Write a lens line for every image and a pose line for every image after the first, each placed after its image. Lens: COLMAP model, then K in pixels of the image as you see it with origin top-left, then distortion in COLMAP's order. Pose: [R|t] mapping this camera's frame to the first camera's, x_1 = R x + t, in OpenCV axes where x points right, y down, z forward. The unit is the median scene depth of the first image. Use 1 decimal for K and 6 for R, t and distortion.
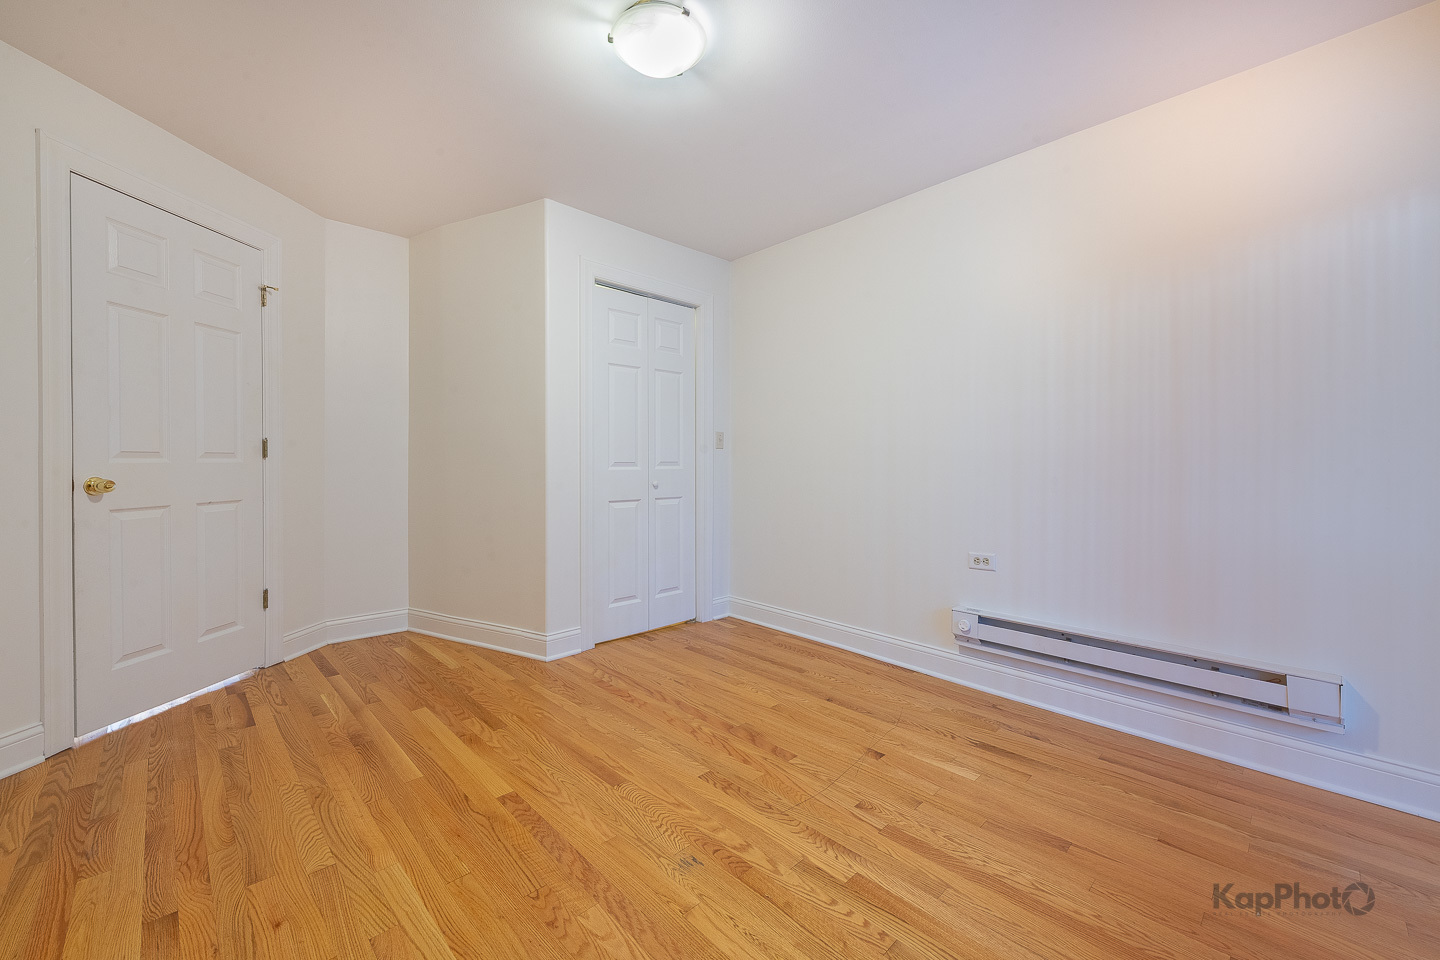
lens RADIAL K [[607.8, 0, 700.6], [0, 607.8, 462.7], [0, 0, 1]] dist [0.003211, -0.000041]
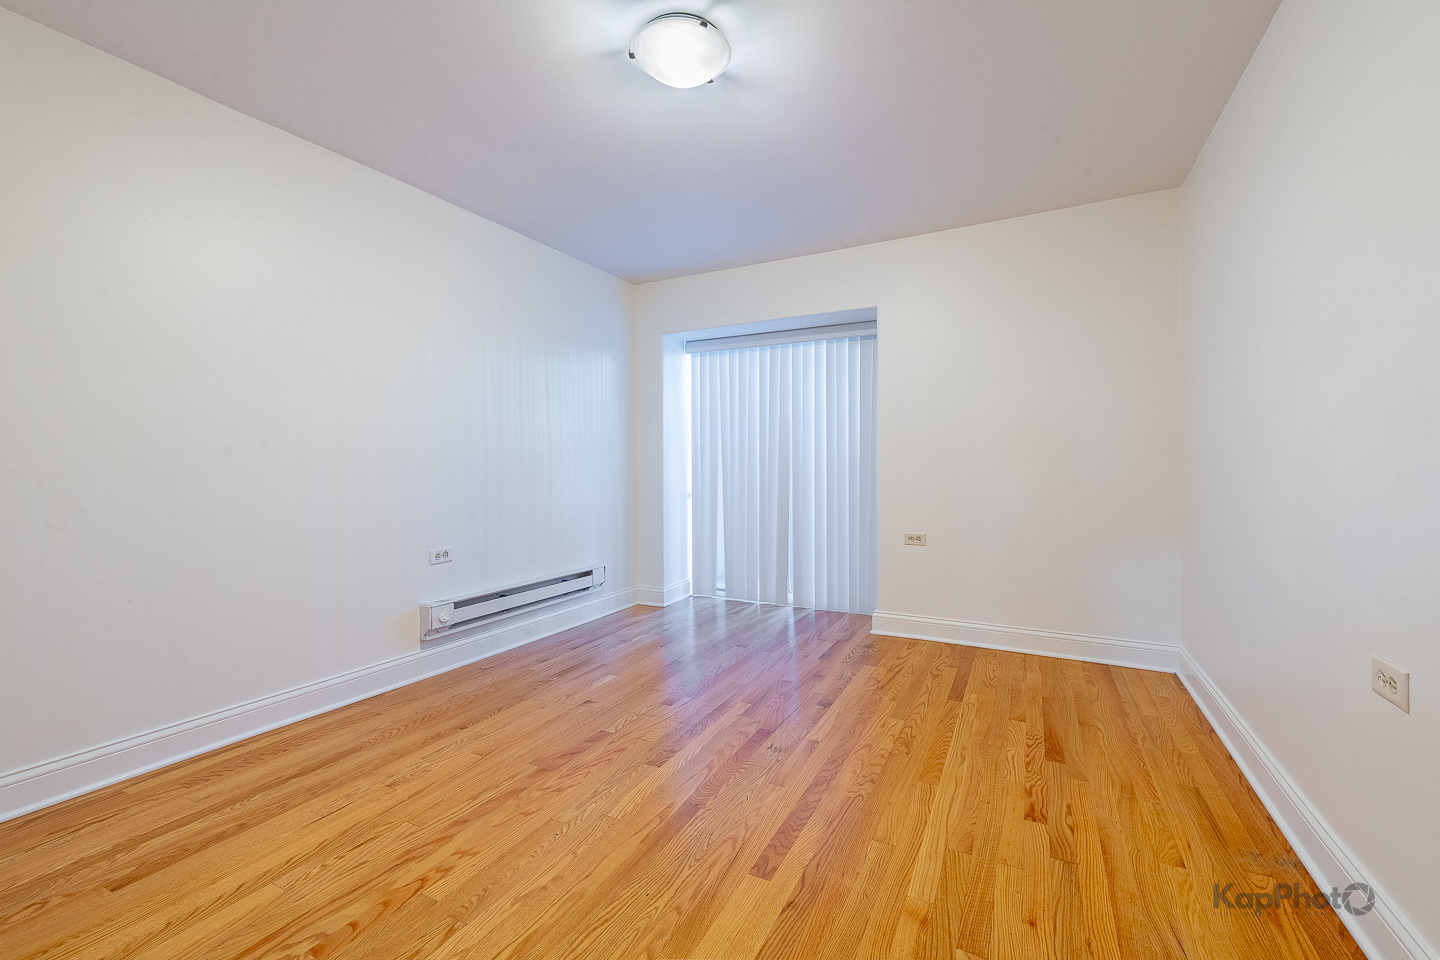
lens RADIAL K [[607.8, 0, 700.6], [0, 607.8, 462.7], [0, 0, 1]] dist [0.003211, -0.000041]
pose [[-0.341634, -0.000638, 0.939833, -0.776847], [0.003859, 0.999990, 0.002082, -0.006669], [-0.939825, 0.004338, -0.341628, 0.991236]]
